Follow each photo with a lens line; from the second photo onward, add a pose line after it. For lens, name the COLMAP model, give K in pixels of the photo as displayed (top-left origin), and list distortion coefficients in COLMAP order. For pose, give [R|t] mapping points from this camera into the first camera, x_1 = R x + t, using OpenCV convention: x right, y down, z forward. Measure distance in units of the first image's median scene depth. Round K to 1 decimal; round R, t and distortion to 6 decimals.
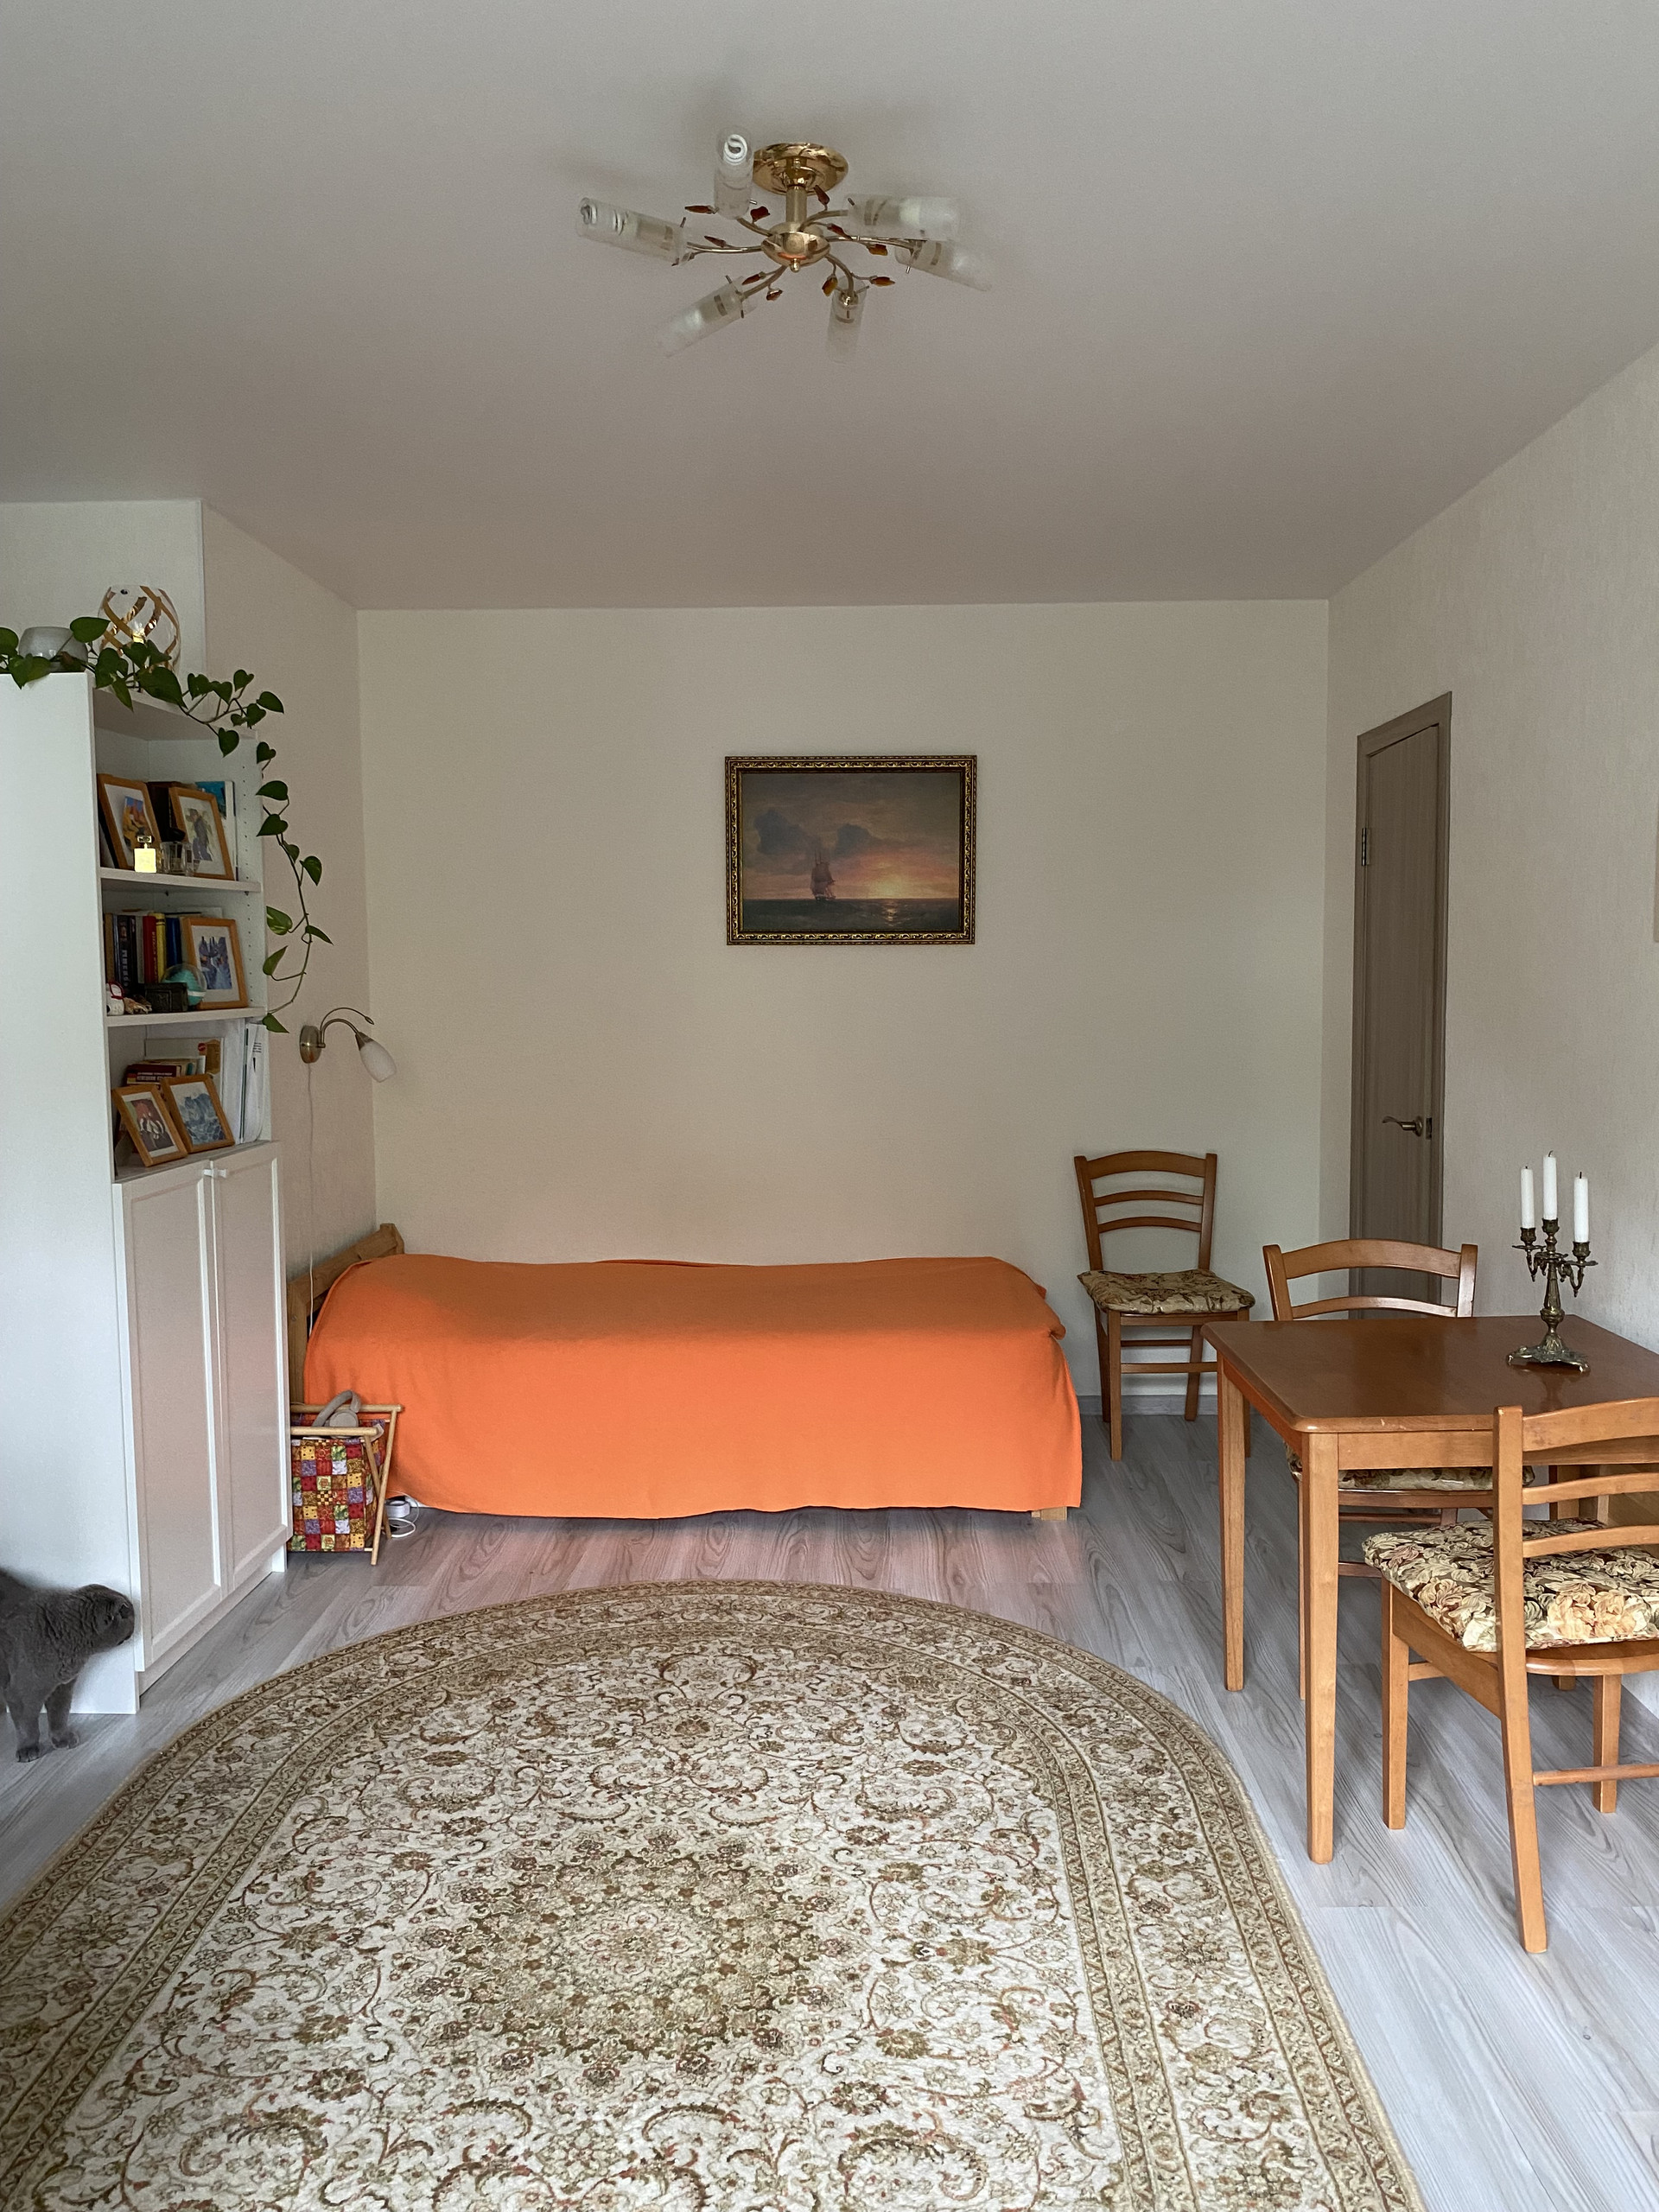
lens RADIAL K [[1672.0, 0, 832.2], [0, 1672.0, 1102.9], [0, 0, 1]] dist [0.044963, -0.073716]
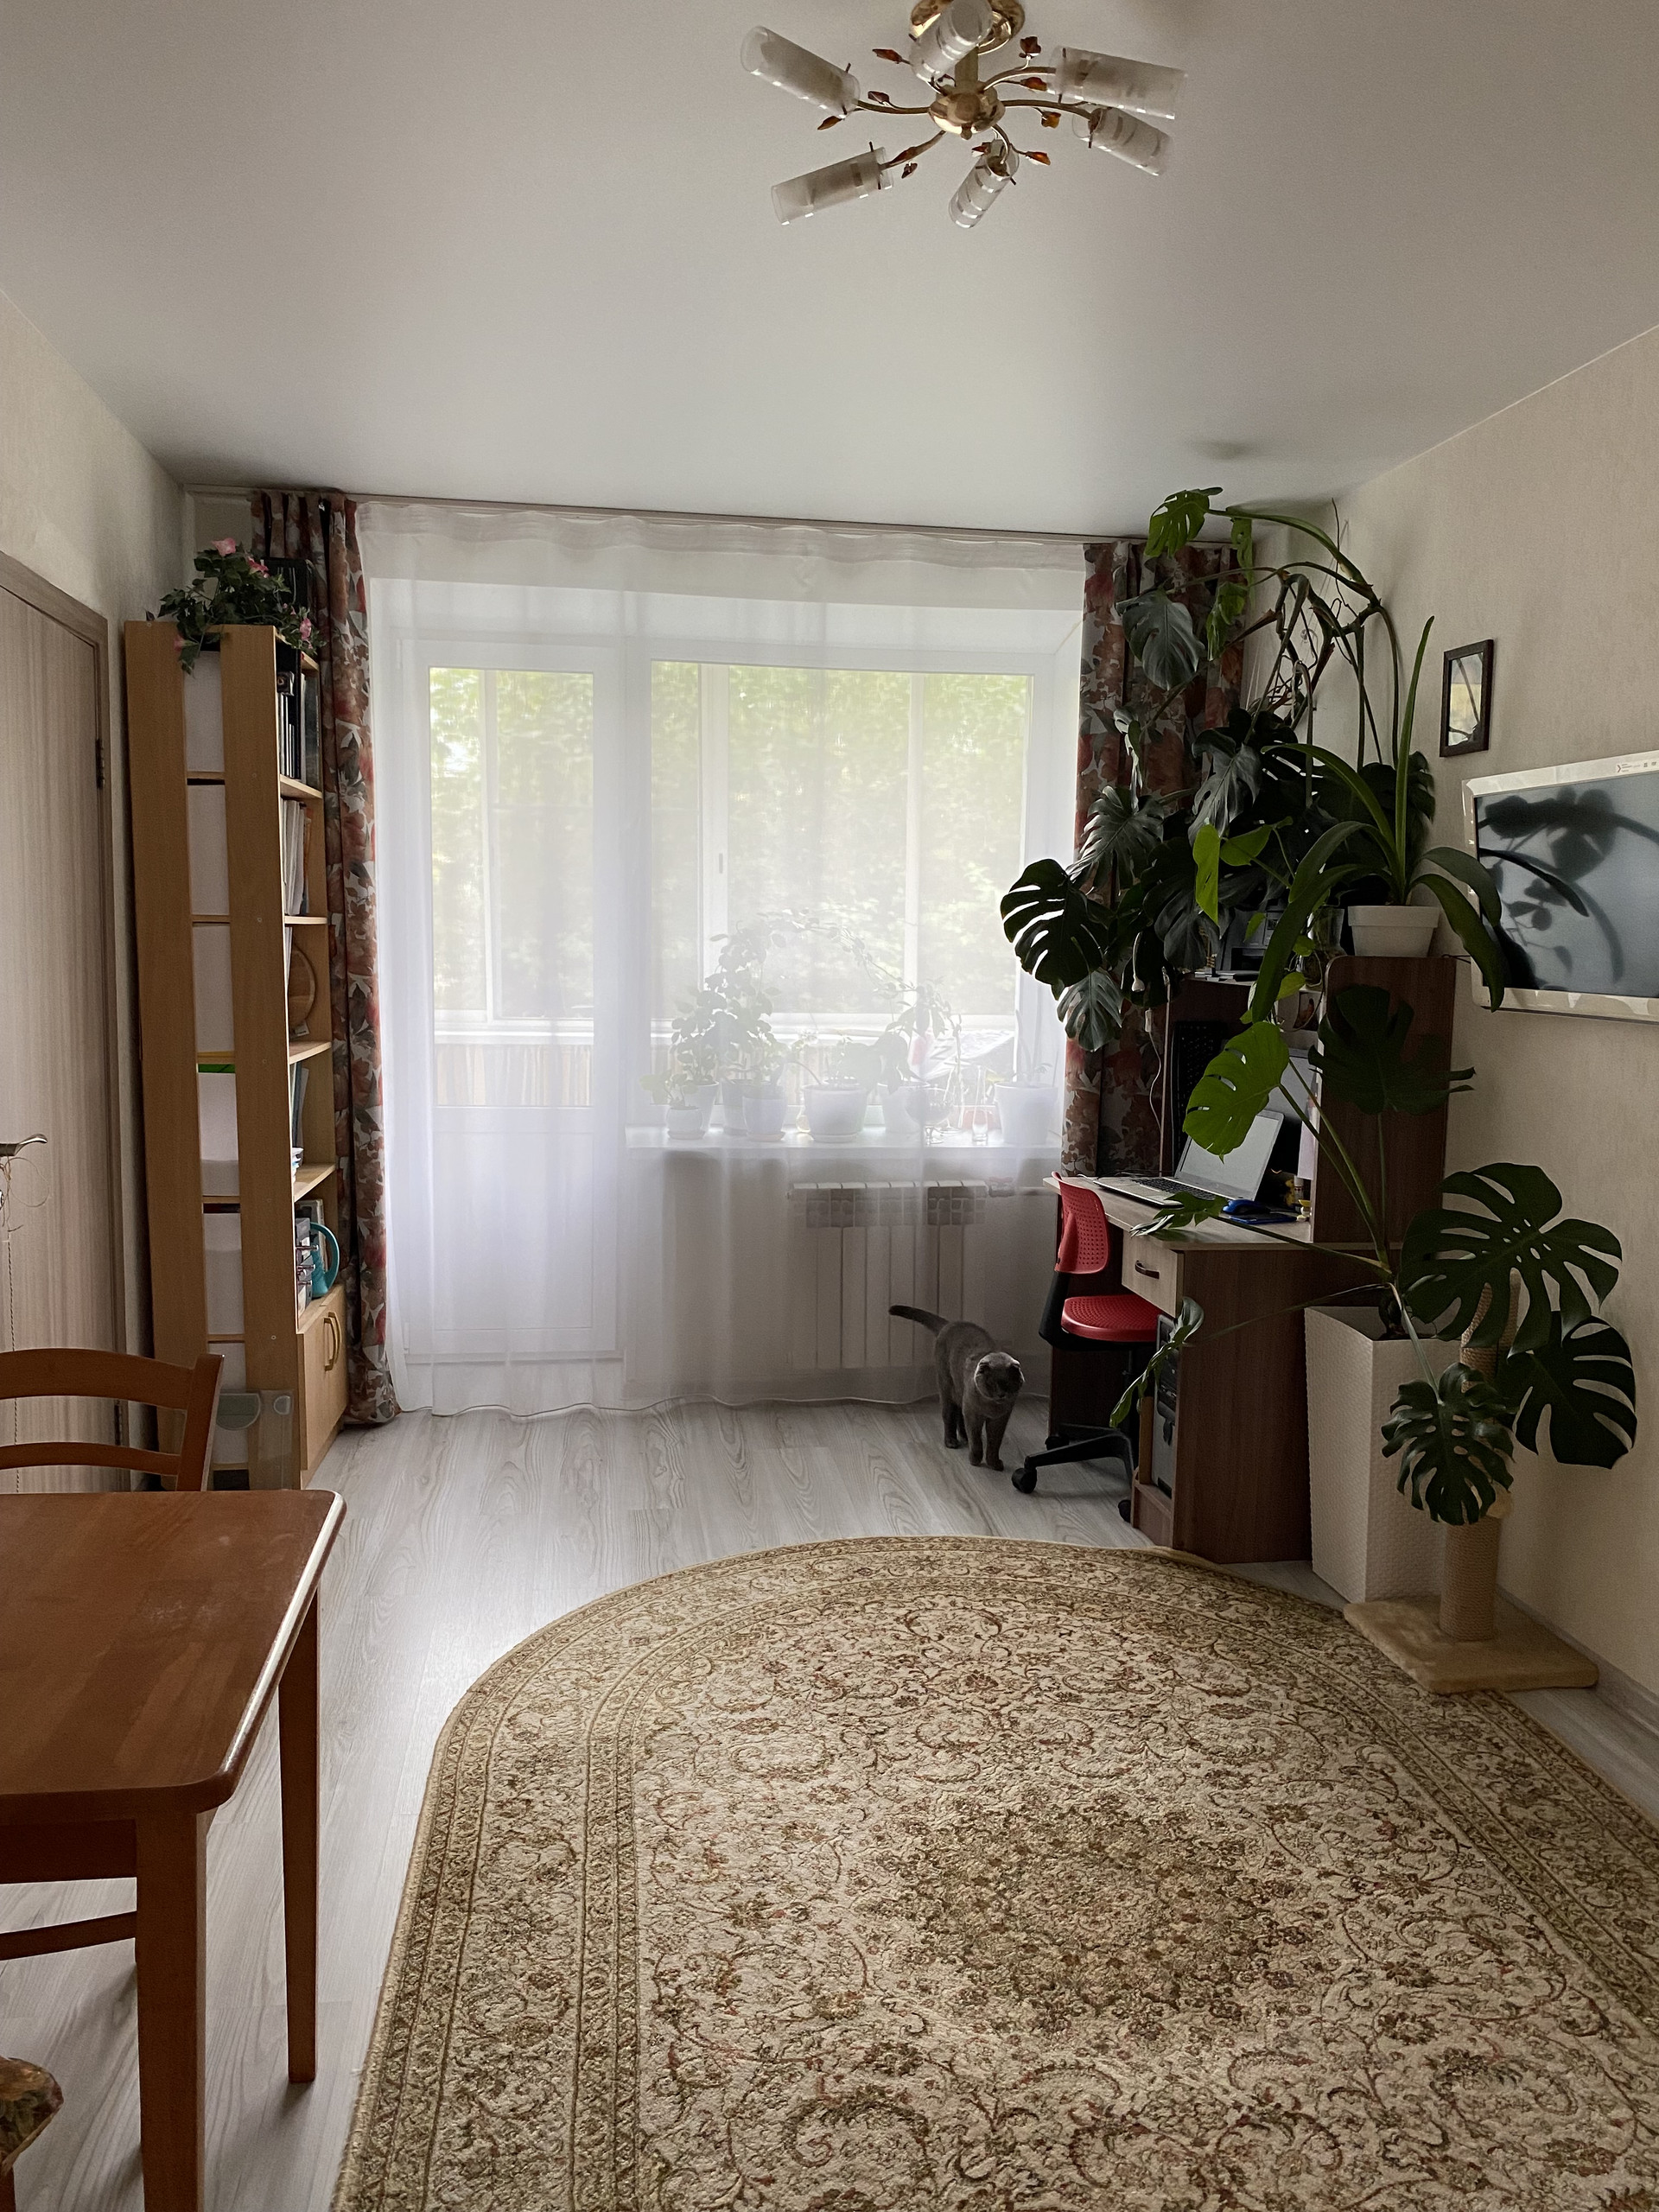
lens RADIAL K [[1672.0, 0, 830.8], [0, 1672.0, 1103.6], [0, 0, 1]] dist [0.044963, -0.073716]
pose [[-0.987067, 0.006761, -0.160164, 0.180815], [-0.022088, 0.983844, 0.177658, -0.133403], [0.158778, 0.178899, -0.970971, 1.788319]]
